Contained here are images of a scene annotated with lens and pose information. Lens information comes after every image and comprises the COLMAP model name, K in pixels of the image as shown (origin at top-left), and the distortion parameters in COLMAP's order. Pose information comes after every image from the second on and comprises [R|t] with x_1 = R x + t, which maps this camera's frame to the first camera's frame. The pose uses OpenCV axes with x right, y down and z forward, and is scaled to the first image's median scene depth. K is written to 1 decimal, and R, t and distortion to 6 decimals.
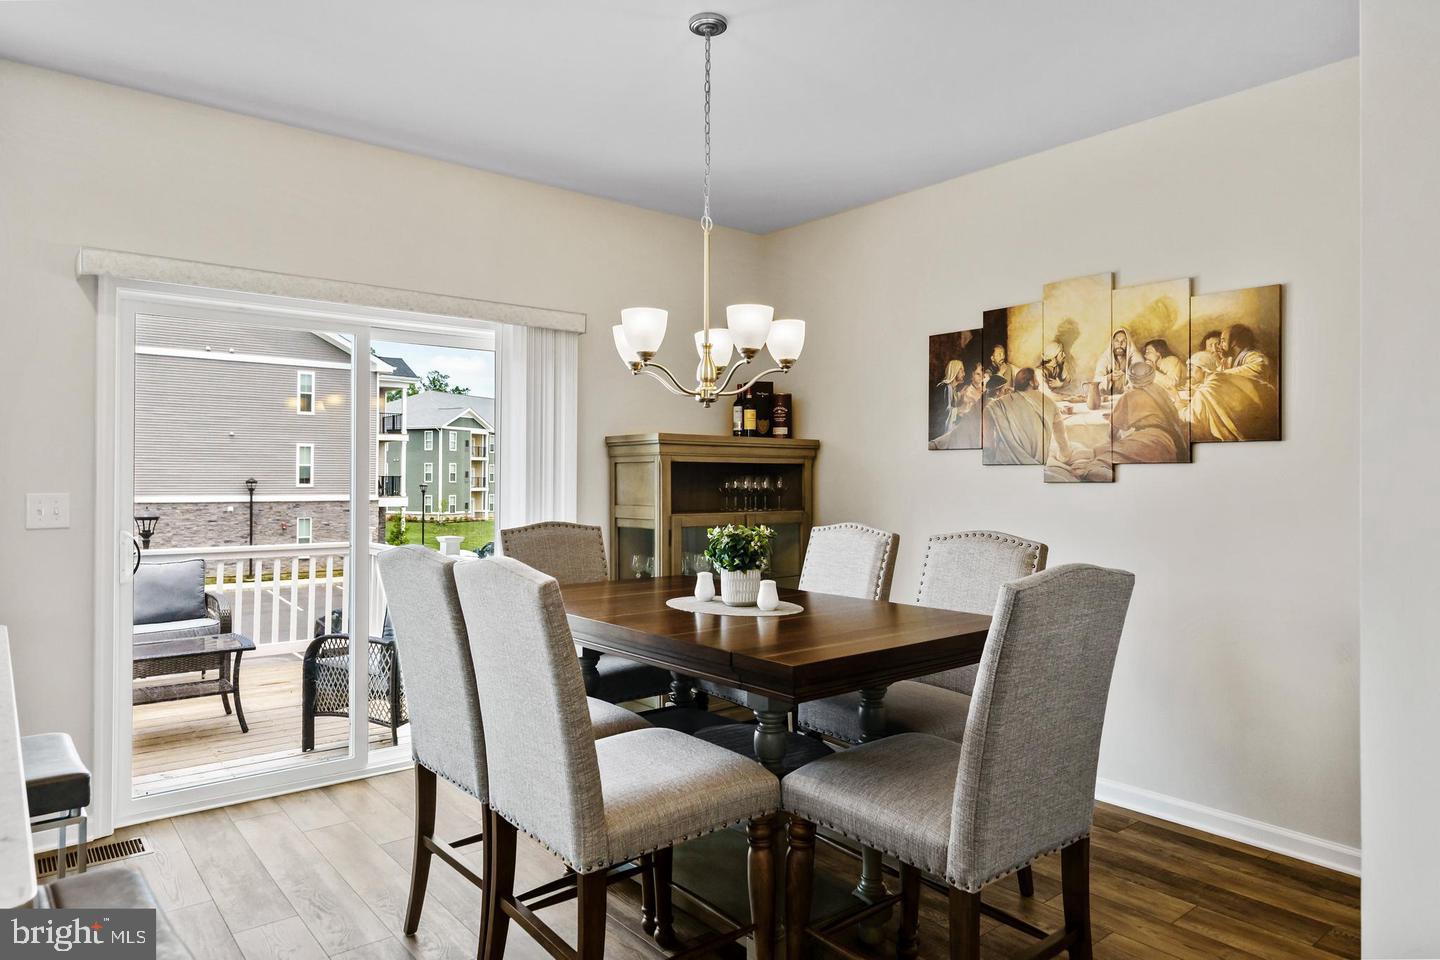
lens RADIAL K [[889.0, 0, 717.4], [0, 889.0, 474.9], [0, 0, 1]] dist [0.001882, 0.000944]
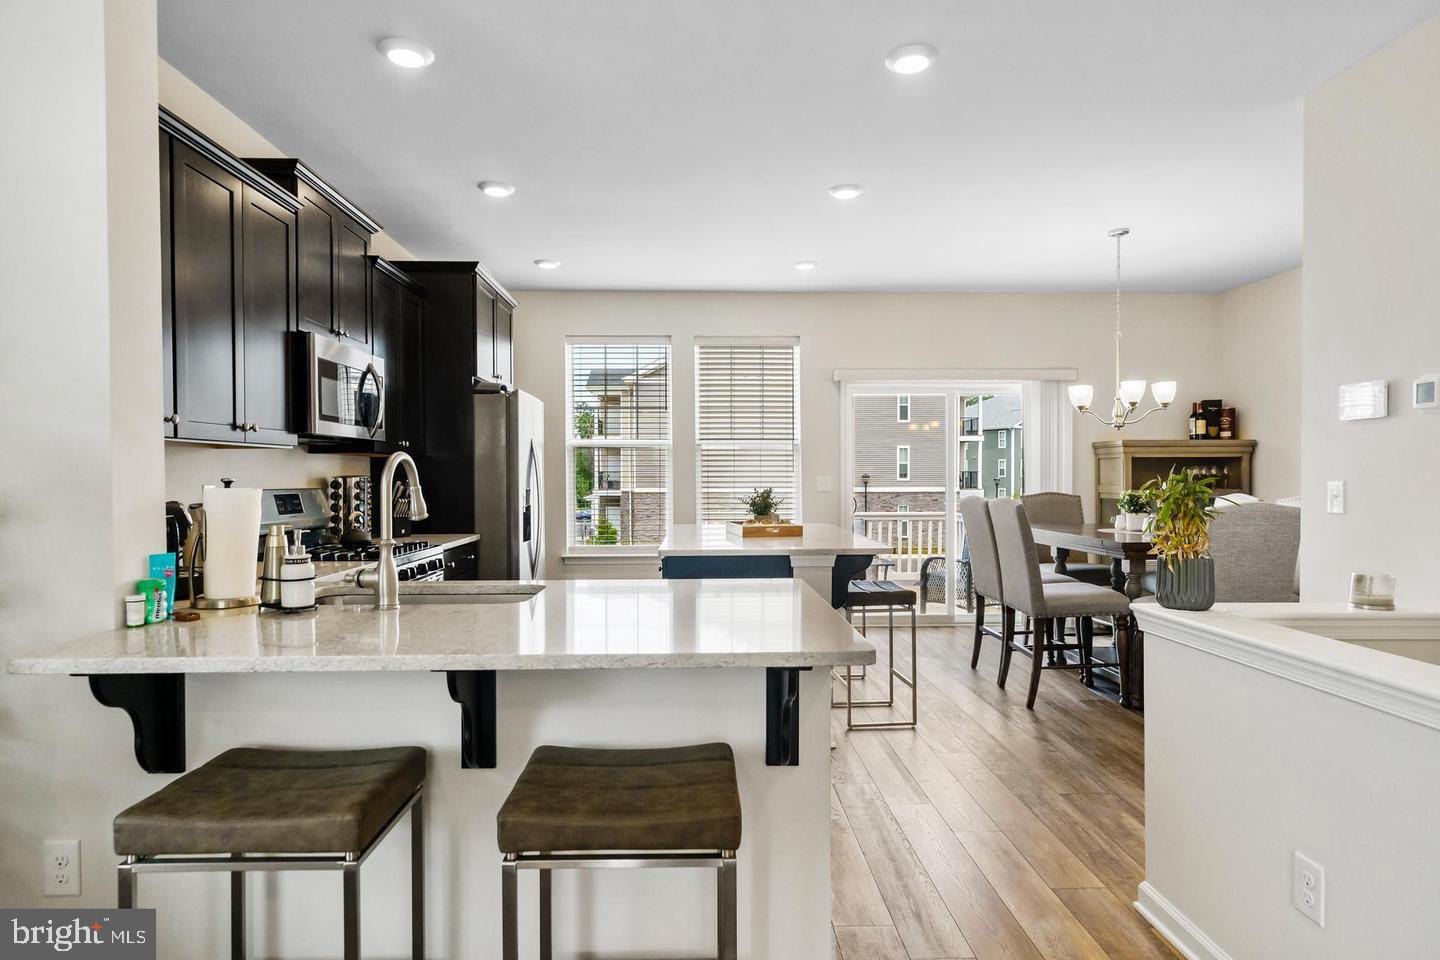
lens RADIAL K [[810.4, 0, 732.2], [0, 810.4, 477.0], [0, 0, 1]] dist [-0.096002, -0.001780]
pose [[0.802321, -0.004503, -0.596876, 0.179859], [0.009277, 0.999945, 0.004927, 0.005626], [0.596821, -0.009491, 0.802318, -0.472244]]
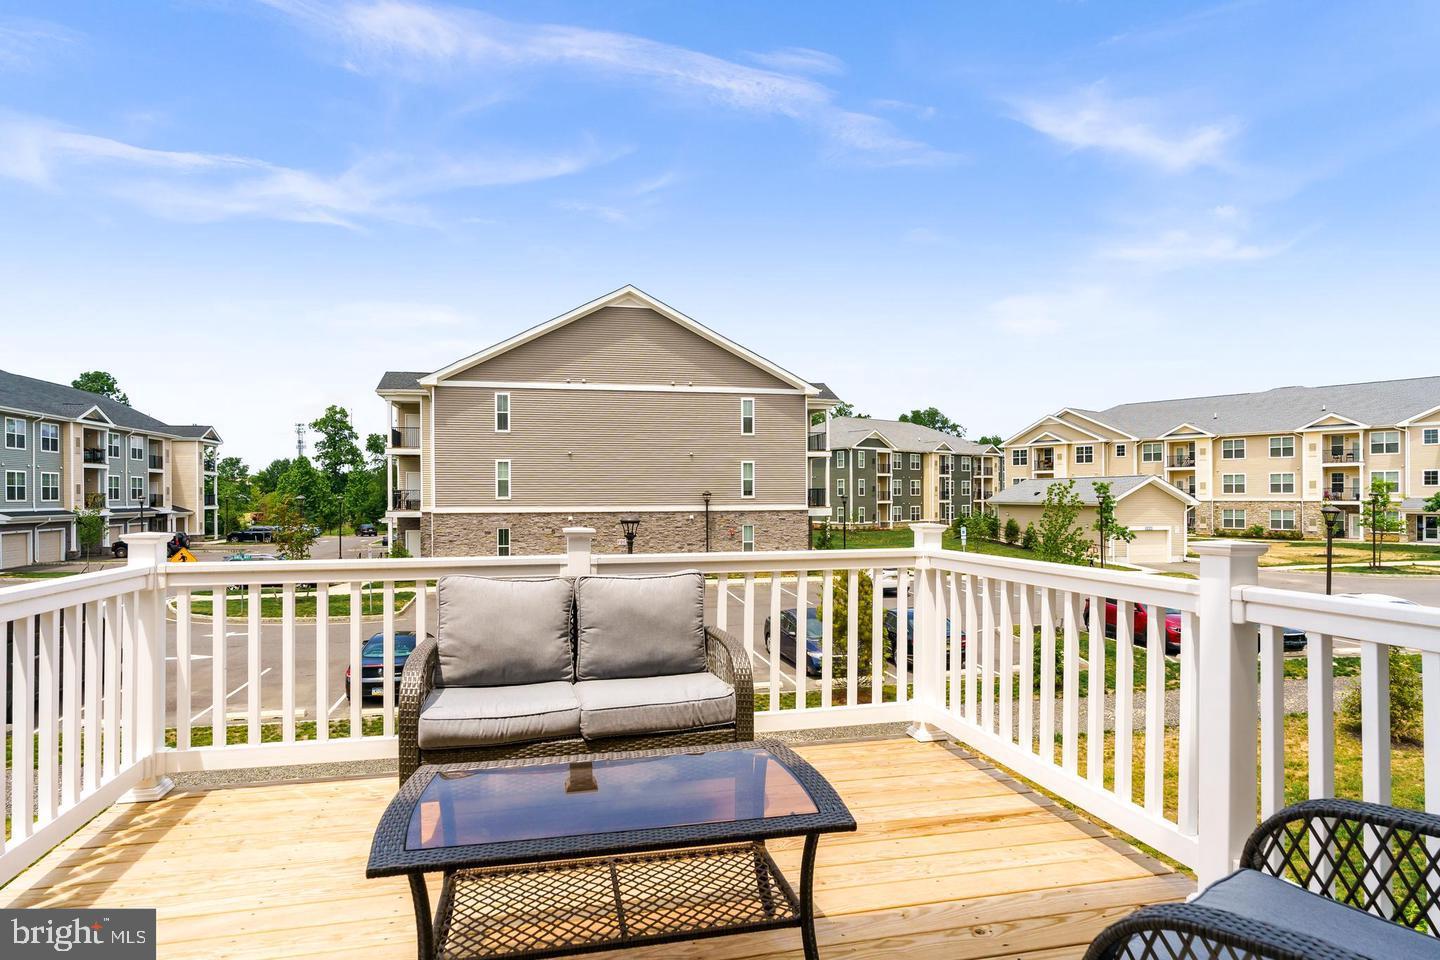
lens RADIAL K [[810.4, 0, 721.8], [0, 810.4, 493.0], [0, 0, 1]] dist [-0.096002, -0.001780]
pose [[0.896005, -0.010431, -0.443922, -0.261255], [0.012639, 0.999918, 0.002014, 0.033661], [0.443865, -0.007415, 0.896063, 0.420930]]
